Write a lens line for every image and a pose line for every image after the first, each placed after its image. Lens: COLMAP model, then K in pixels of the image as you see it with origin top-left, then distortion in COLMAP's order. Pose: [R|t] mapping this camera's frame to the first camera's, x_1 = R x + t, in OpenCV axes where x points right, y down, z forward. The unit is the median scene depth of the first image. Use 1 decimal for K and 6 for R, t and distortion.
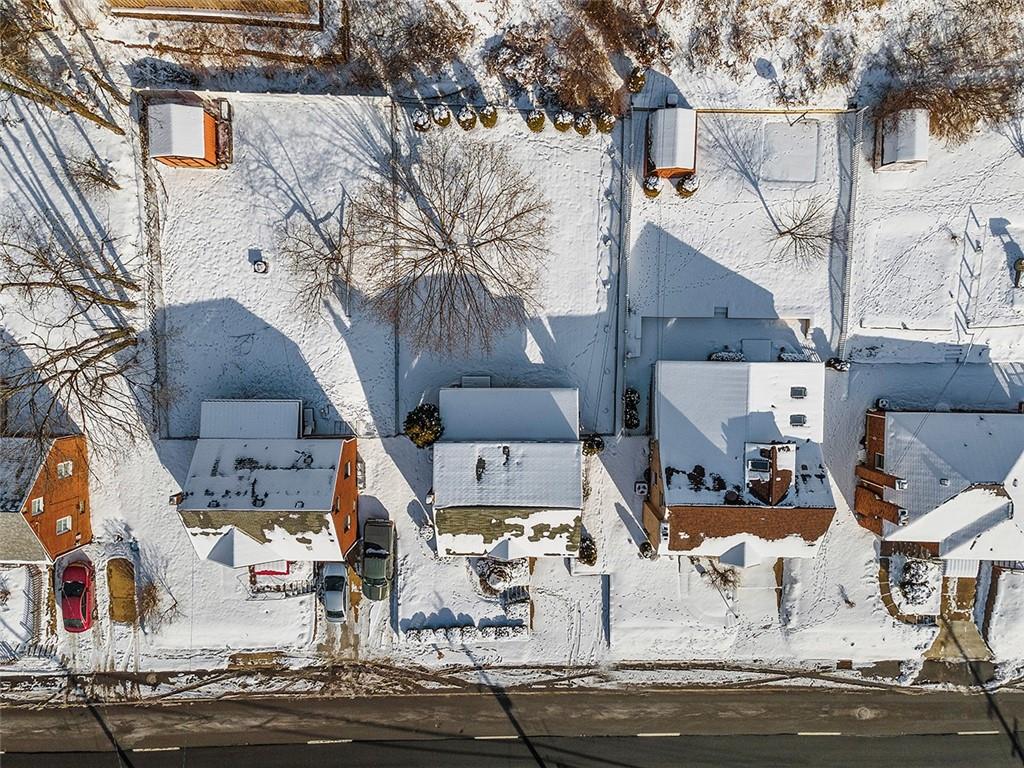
lens RADIAL K [[743.5, 0, 512.0], [0, 743.5, 384.0], [0, 0, 1]] dist [0.042258, 0.008057]
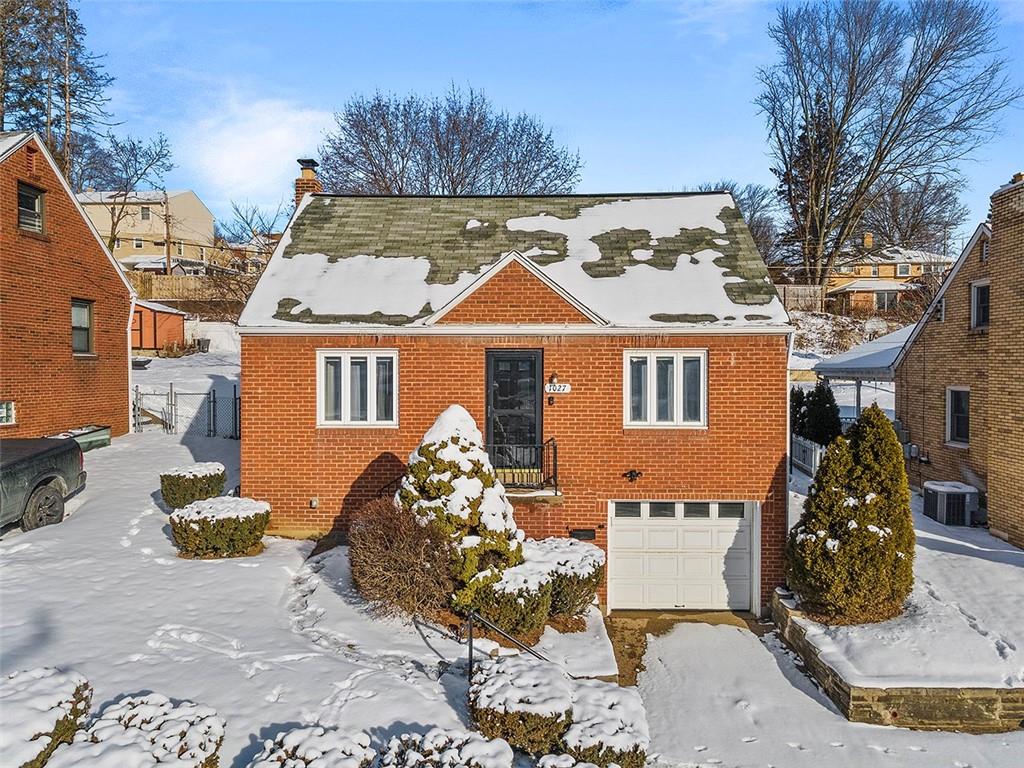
lens RADIAL K [[743.5, 0, 512.0], [0, 743.5, 384.0], [0, 0, 1]] dist [0.042258, 0.008057]
pose [[0.999500, 0.016835, -0.026756, 0.002415], [-0.026376, -0.022398, -0.999401, 0.485716], [-0.017425, 0.999607, -0.021943, 1.028354]]
